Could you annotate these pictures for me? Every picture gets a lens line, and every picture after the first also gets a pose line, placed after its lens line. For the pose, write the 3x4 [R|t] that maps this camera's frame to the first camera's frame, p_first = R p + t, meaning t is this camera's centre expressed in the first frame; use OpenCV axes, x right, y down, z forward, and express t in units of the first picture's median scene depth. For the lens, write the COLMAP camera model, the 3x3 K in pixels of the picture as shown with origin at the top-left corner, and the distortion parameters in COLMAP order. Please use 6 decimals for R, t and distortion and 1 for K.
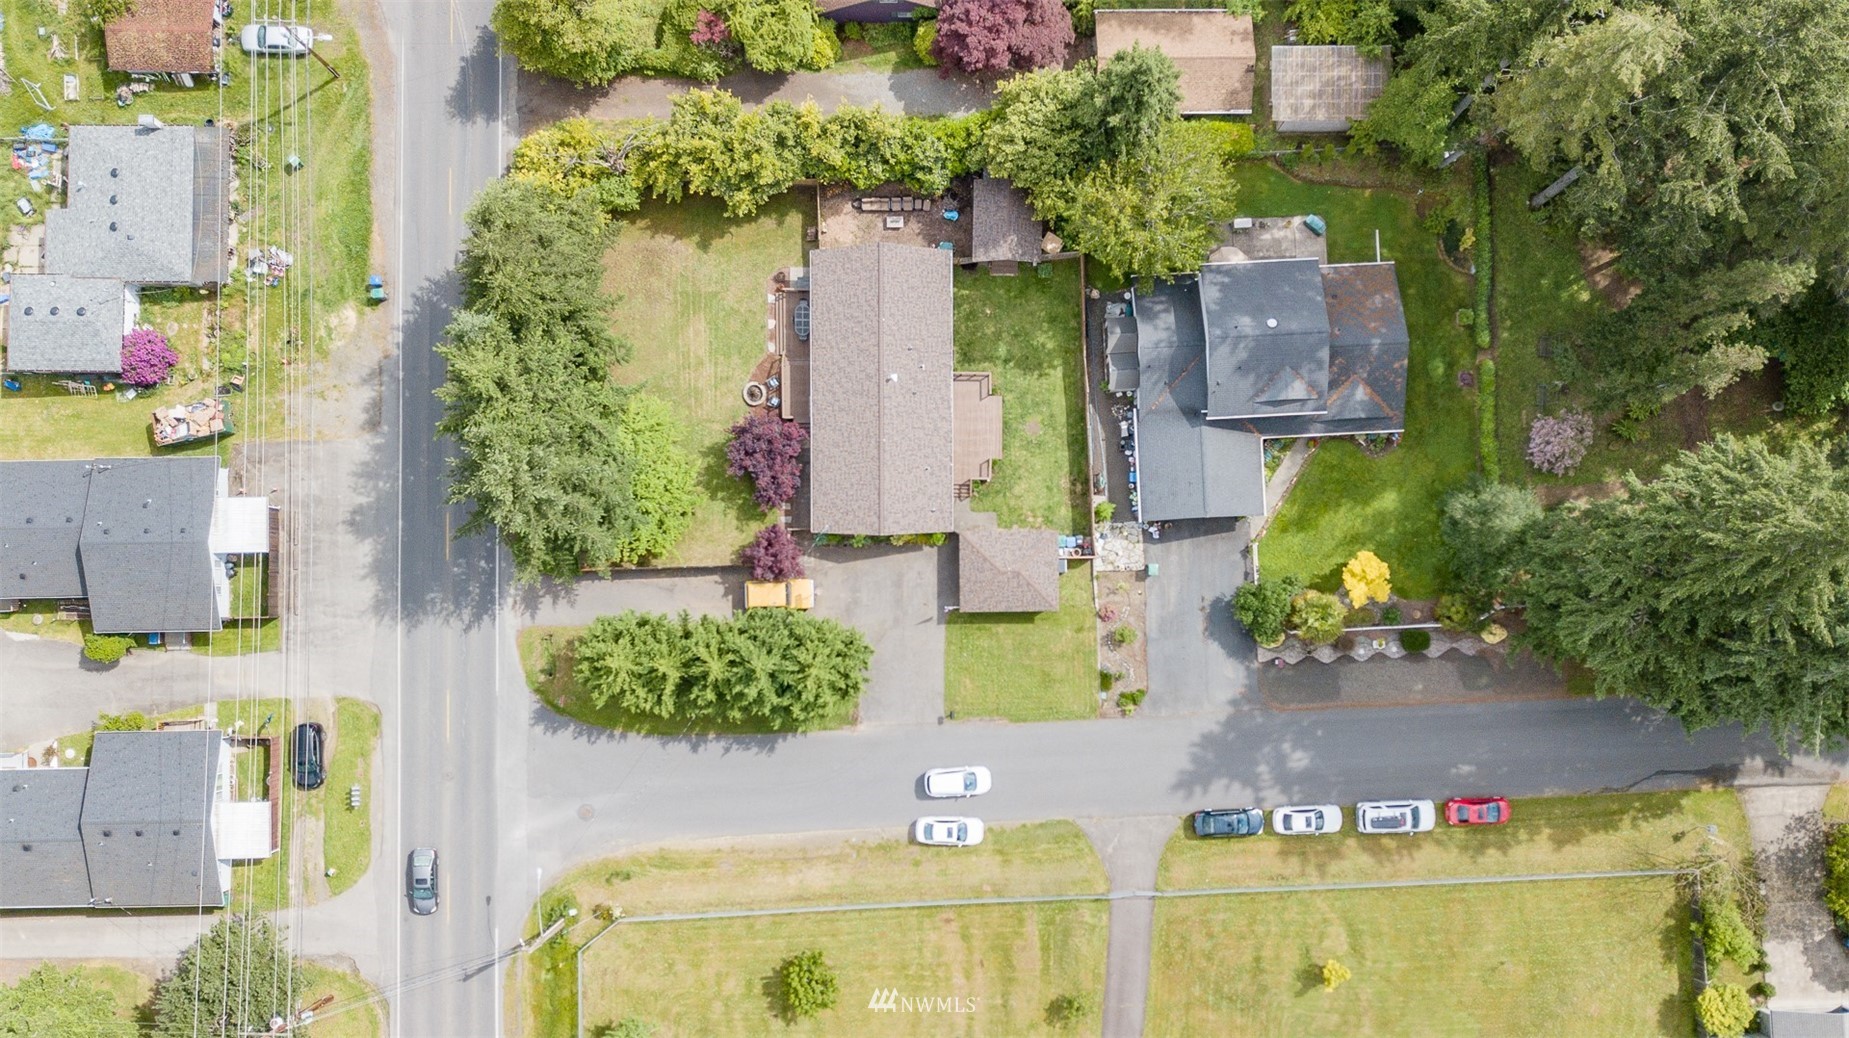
lens RADIAL K [[1407.2, 0, 924.5], [0, 1407.2, 519.0], [0, 0, 1]] dist [0.004869, 0.000796]
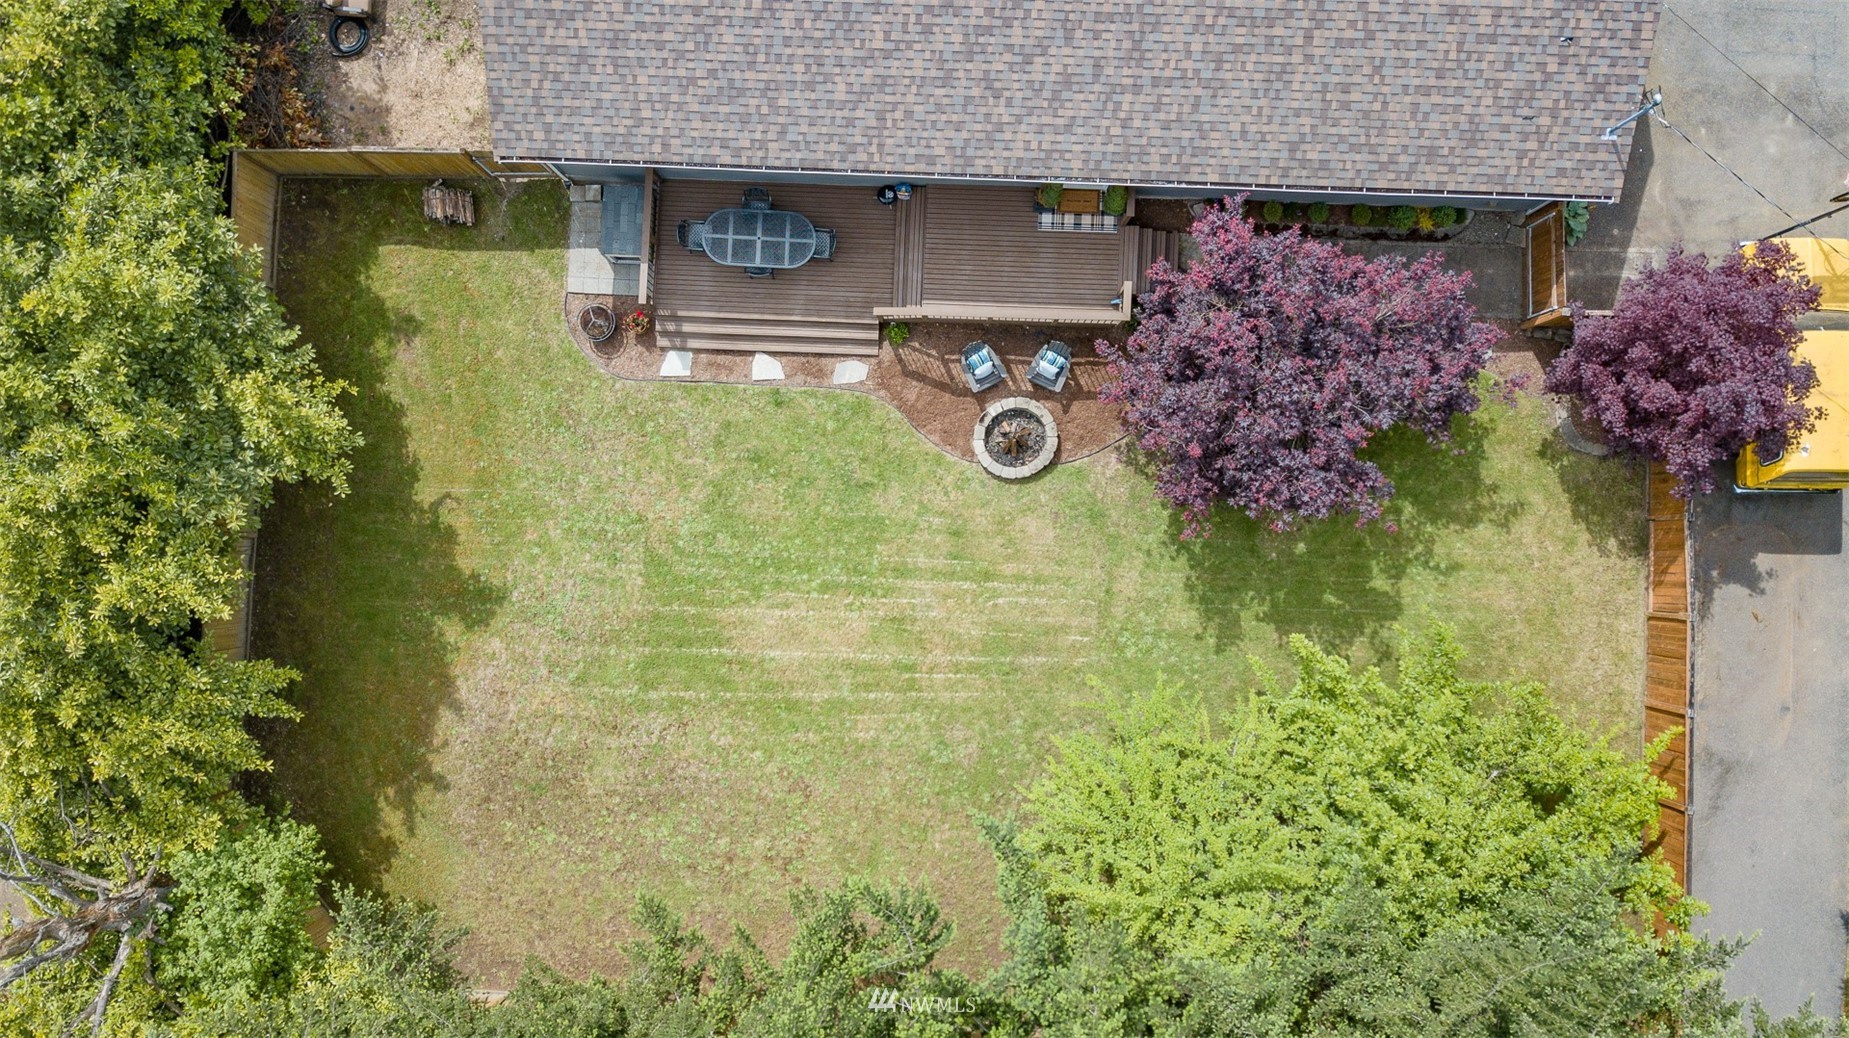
lens RADIAL K [[1407.2, 0, 924.5], [0, 1407.2, 519.0], [0, 0, 1]] dist [0.004869, 0.000796]
pose [[0.050703, -0.998637, -0.012366, -0.135726], [0.997661, 0.050077, 0.046536, -0.120564], [-0.045854, -0.014697, 0.998840, 0.728204]]
